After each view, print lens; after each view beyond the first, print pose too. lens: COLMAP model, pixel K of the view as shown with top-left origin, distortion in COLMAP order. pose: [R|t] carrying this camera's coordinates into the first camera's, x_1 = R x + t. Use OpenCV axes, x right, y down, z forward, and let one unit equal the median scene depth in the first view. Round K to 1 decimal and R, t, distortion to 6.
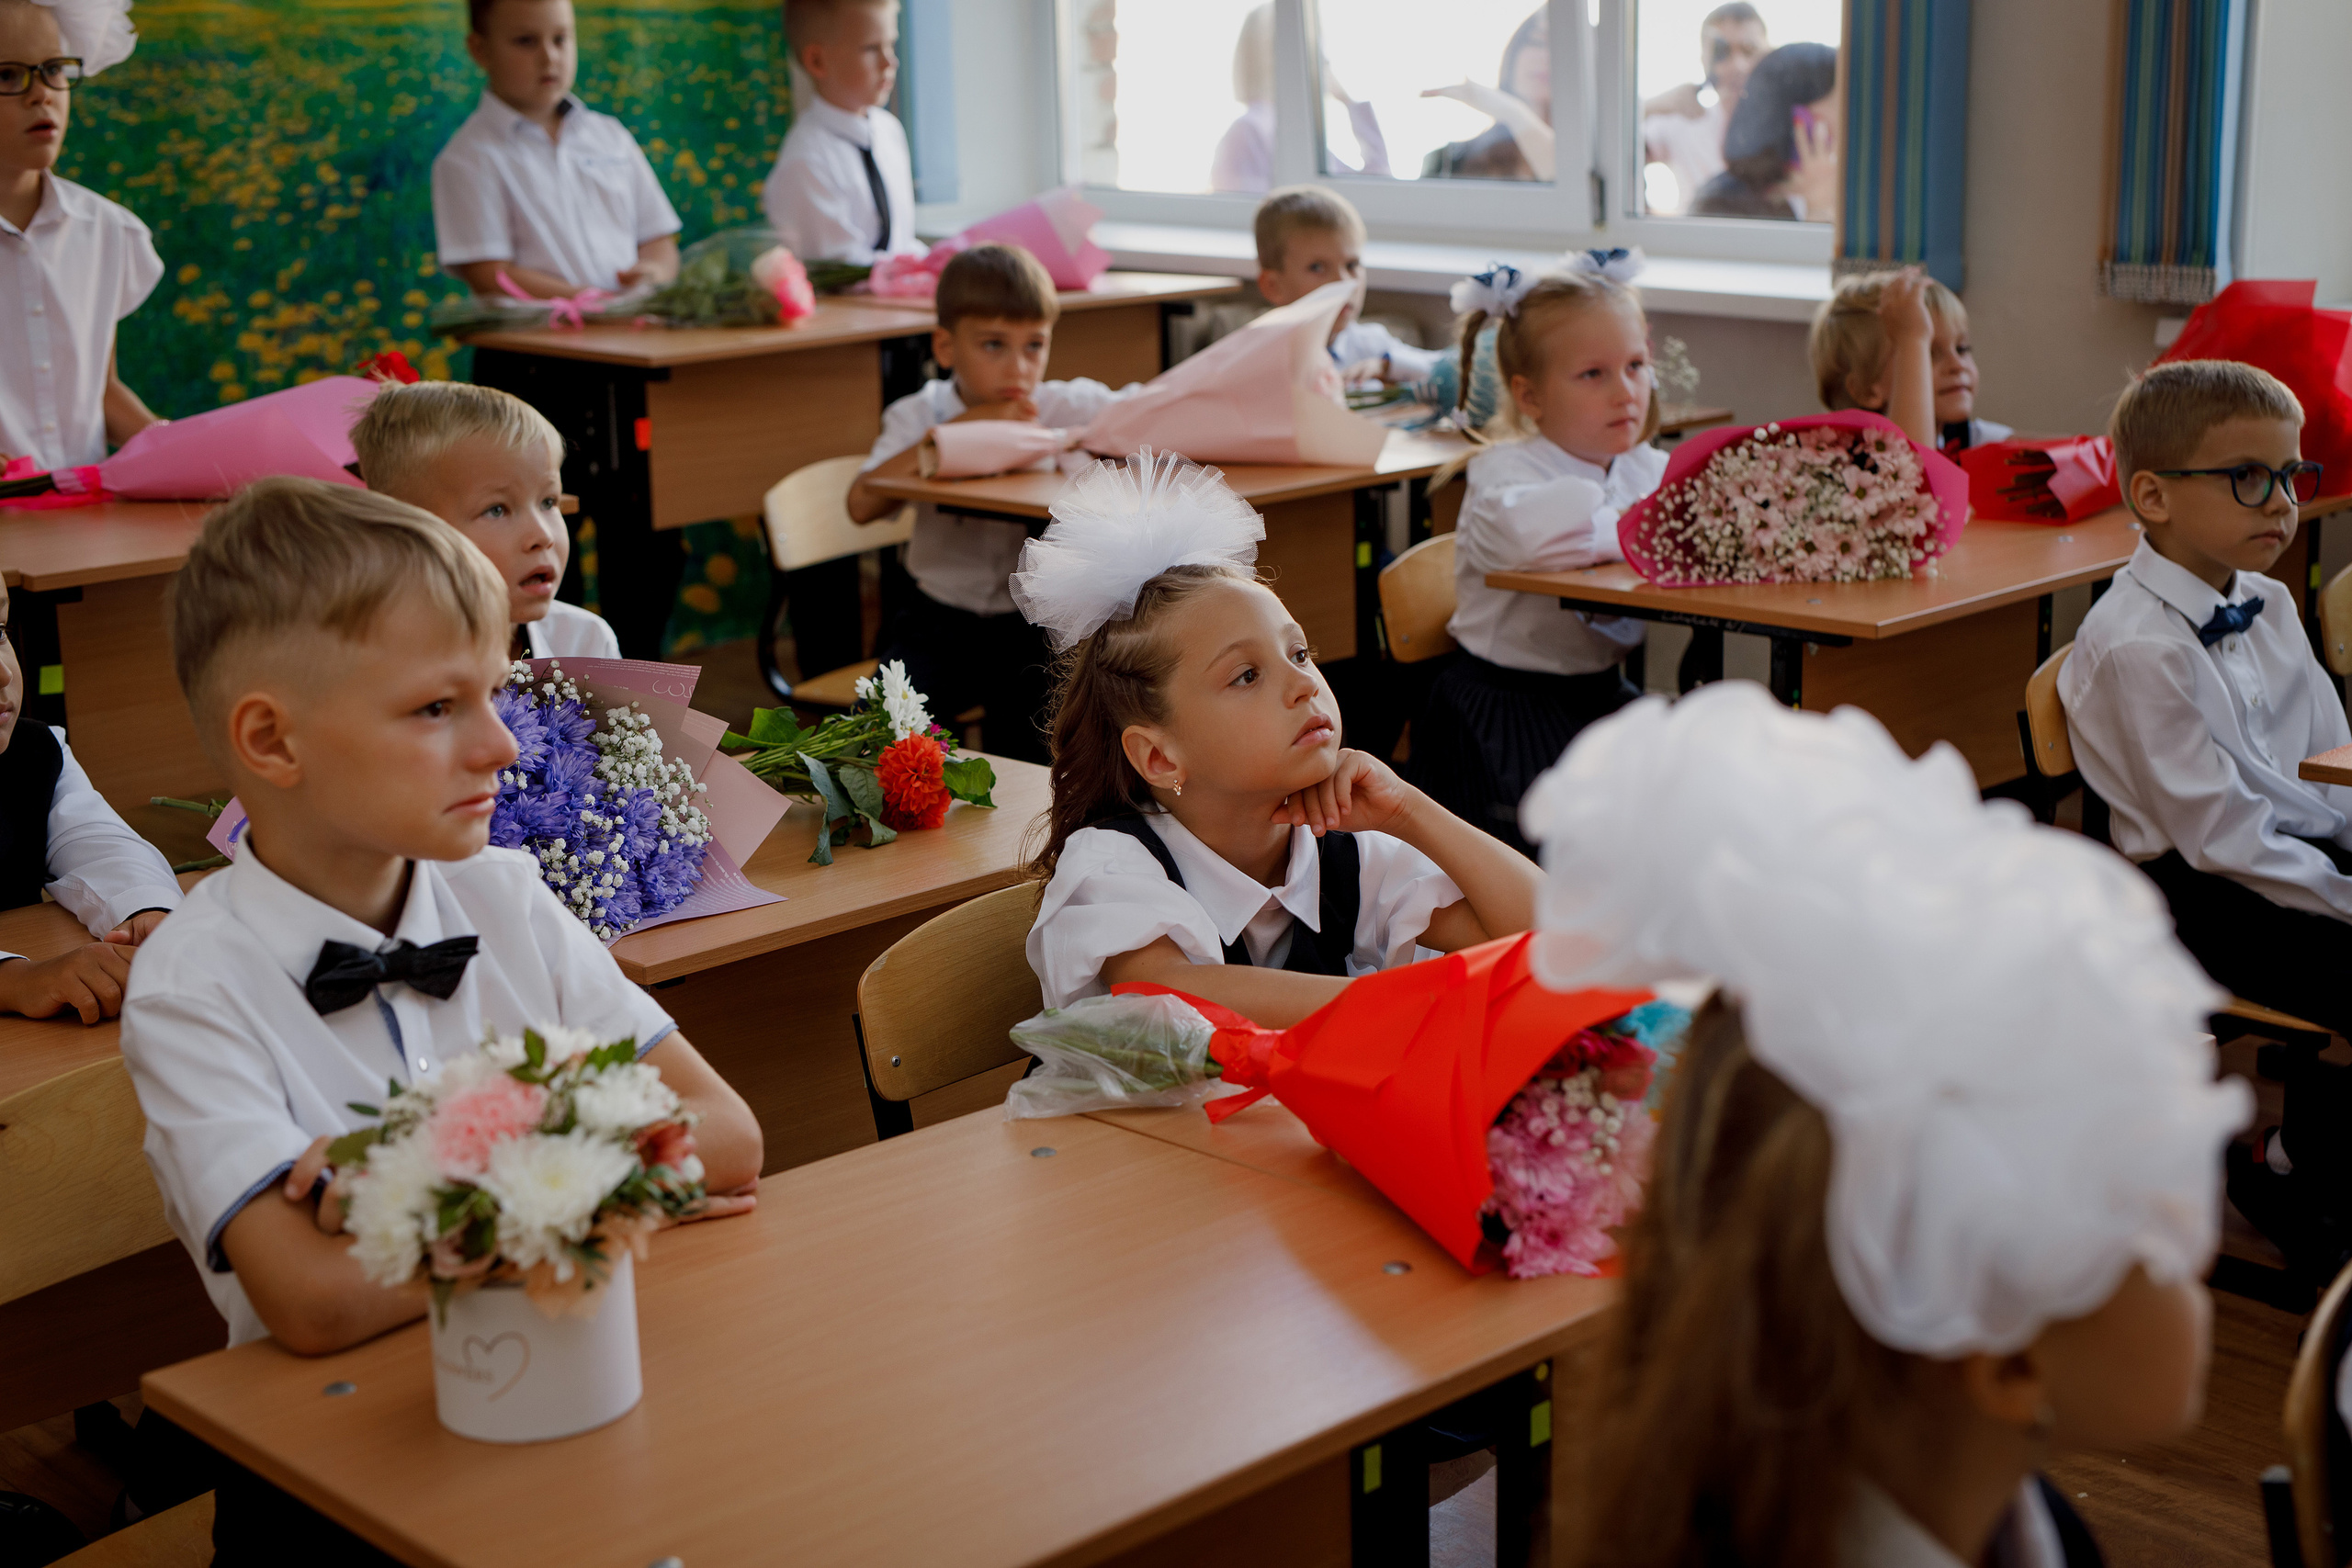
lens RADIAL K [[3261.7, 0, 1178.9], [0, 3261.7, 782.2], [0, 0, 1]] dist [-0.016092, 0.000000]
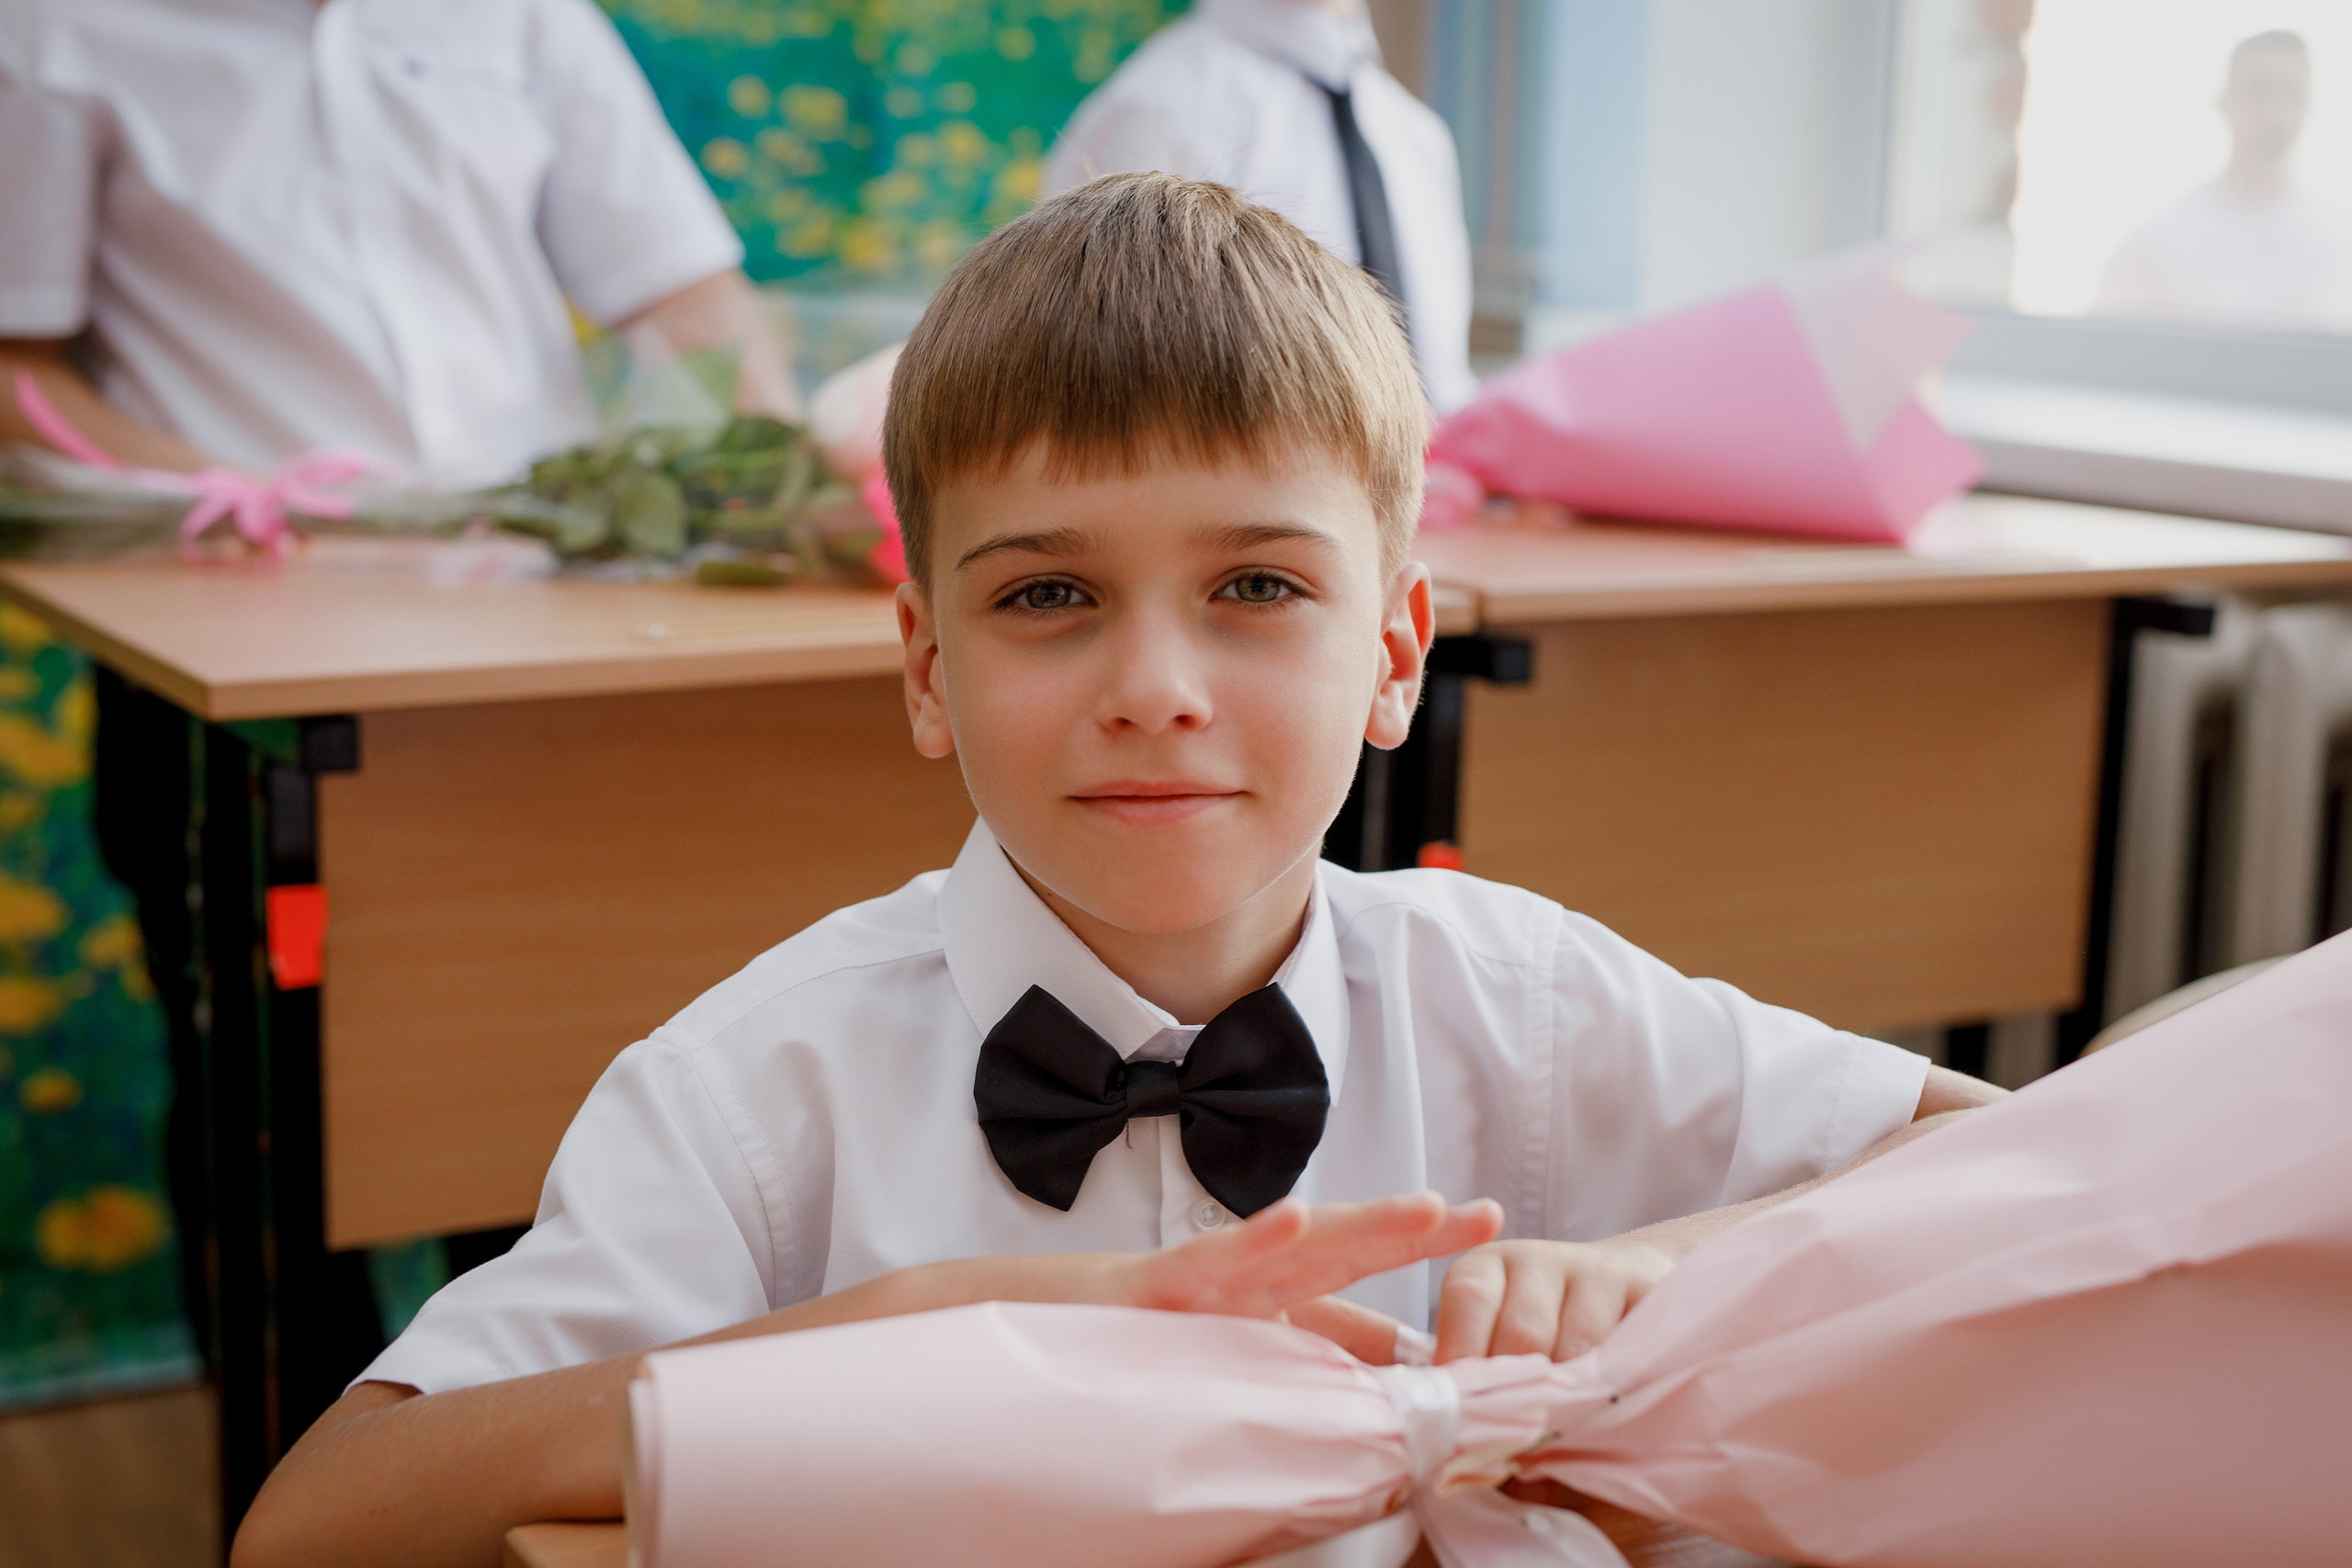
lens RADIAL K [[3261.7, 0, 1173.3], [0, 3261.7, 786.2], [0, 0, 1]] dist [-0.016092, 0.000000]
pose [[0.963555, 0.089039, -0.252256, -0.016369], [-0.103423, 0.993649, -0.044321, -0.128810], [0.246707, 0.068795, 0.966645, 0.818810]]
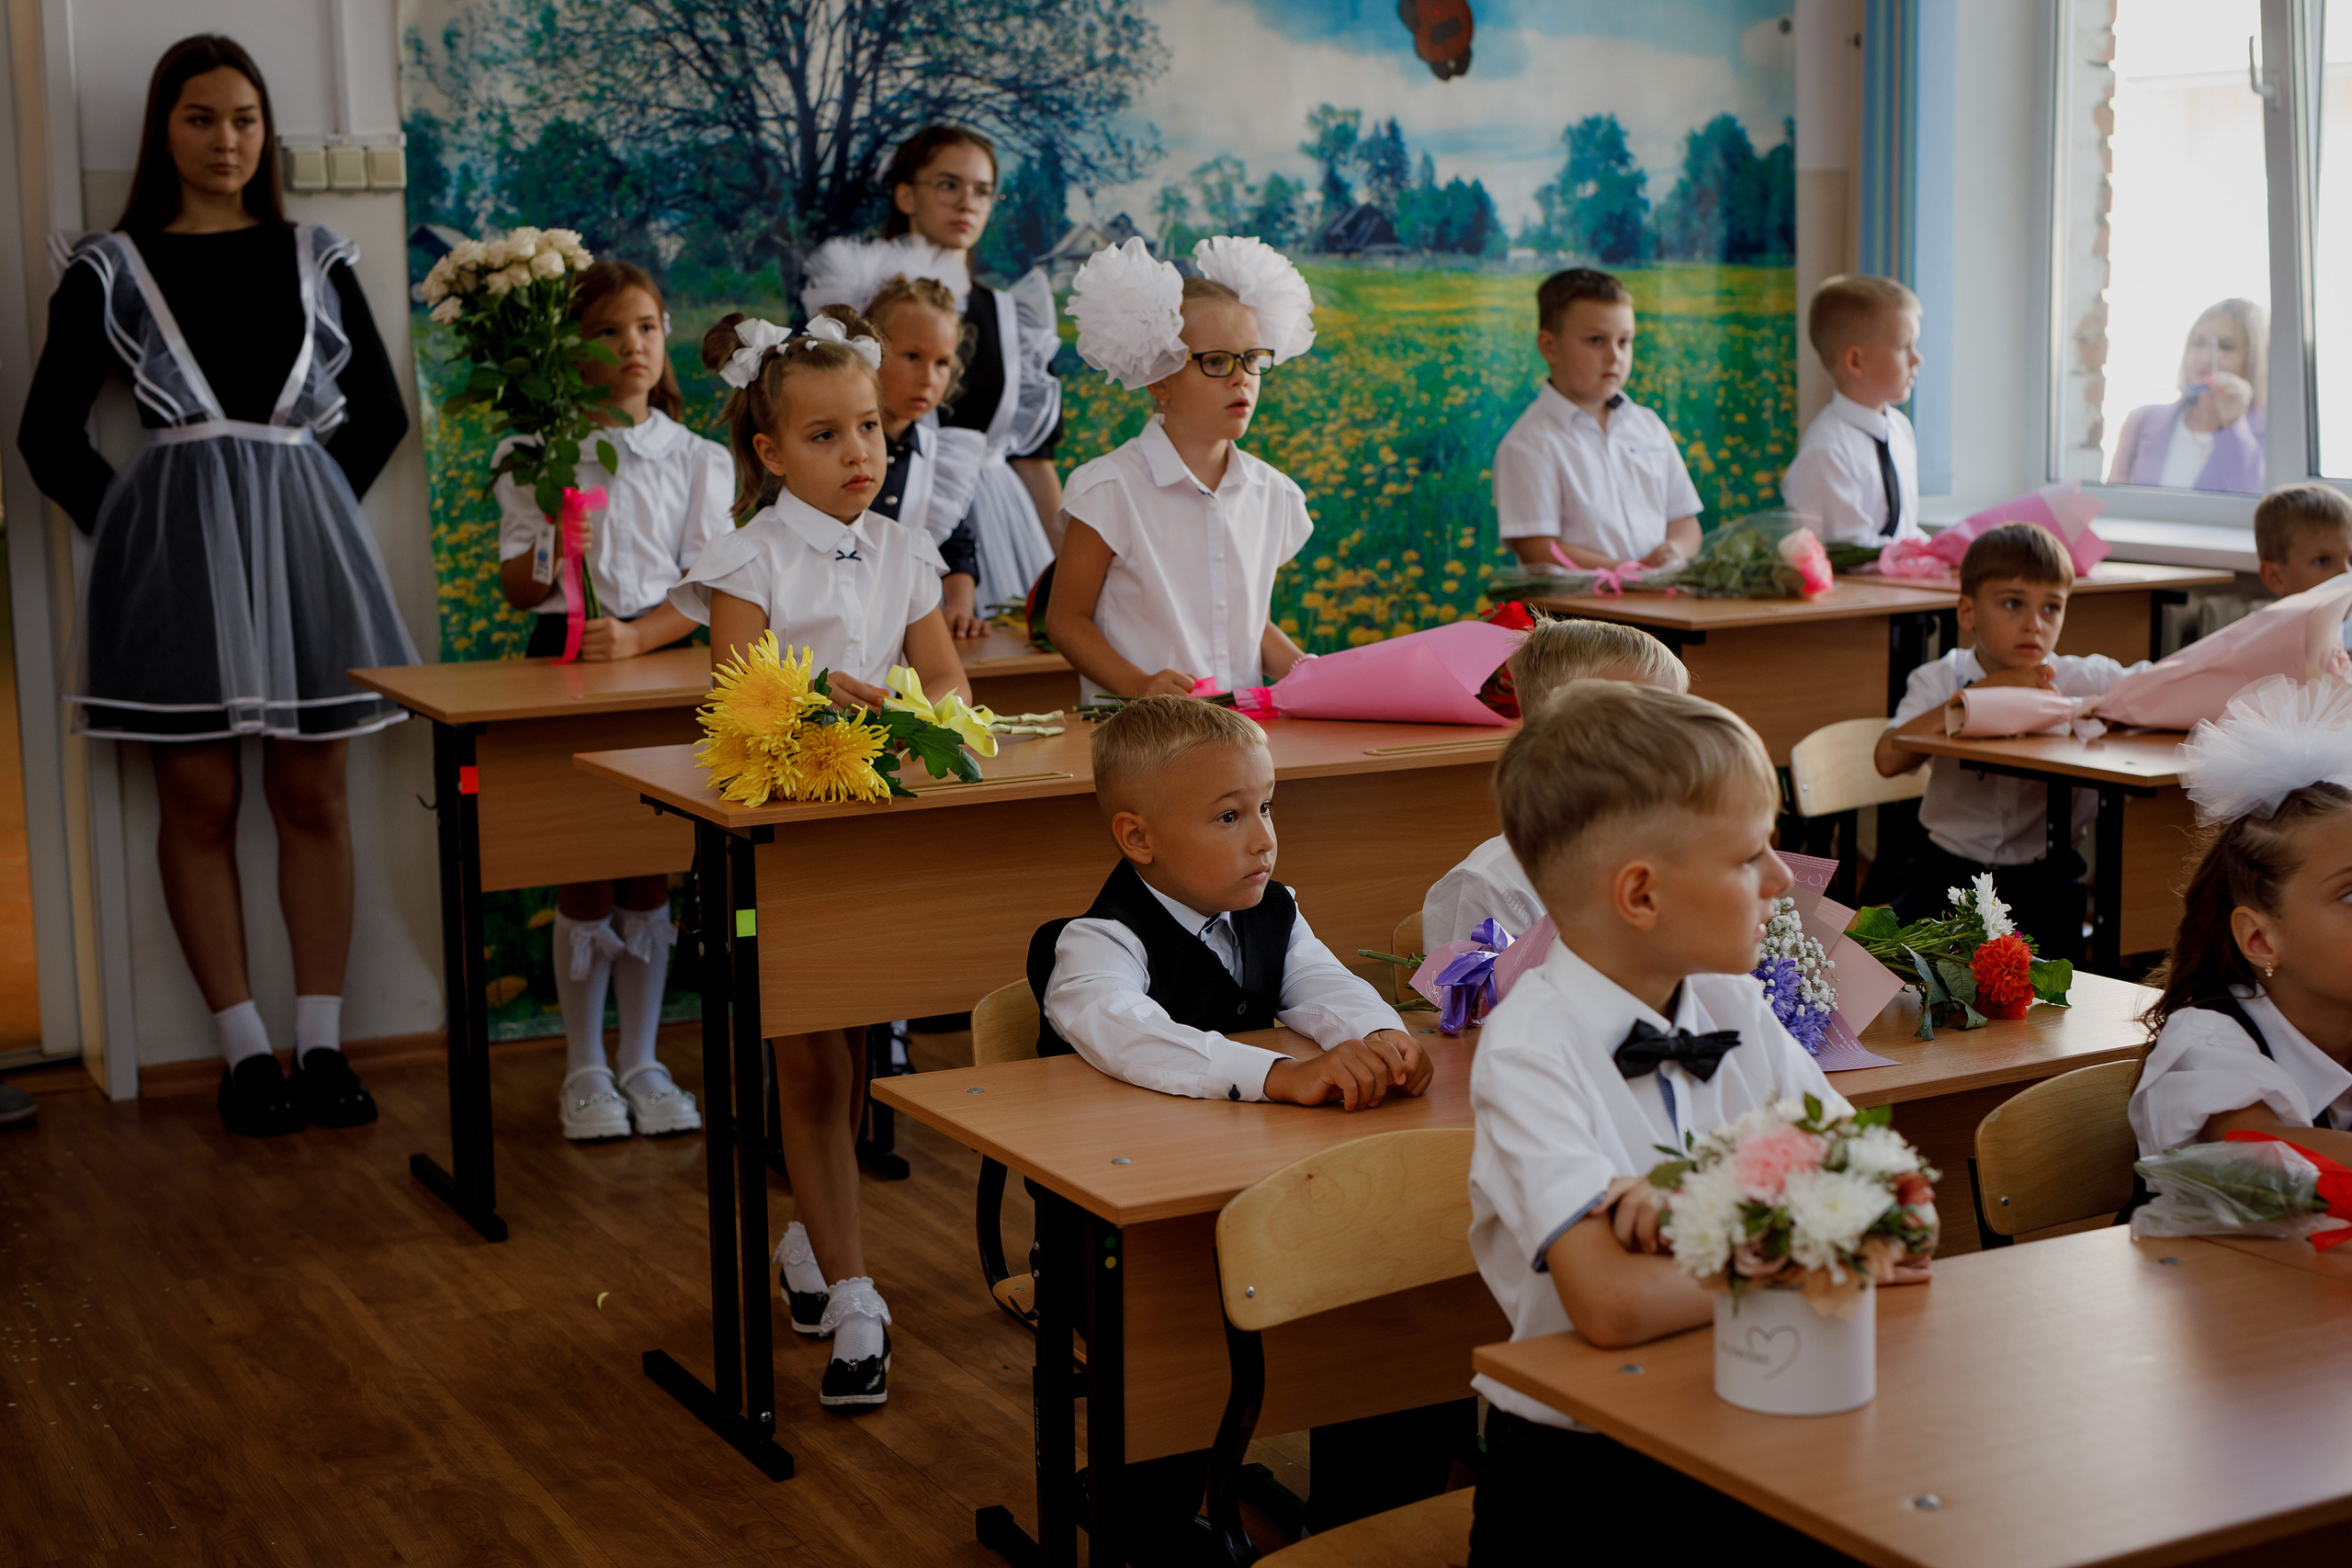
lens RADIAL K [[3261.7, 0, 1177.0], [0, 3261.7, 773.7], [0, 0, 1]] dist [-0.016092, 0.000000]
pose [[0.964336, 0.044329, -0.260942, -0.042053], [-0.068491, 0.994089, -0.084238, 0.029140], [0.255665, 0.099106, 0.961672, -0.118684]]
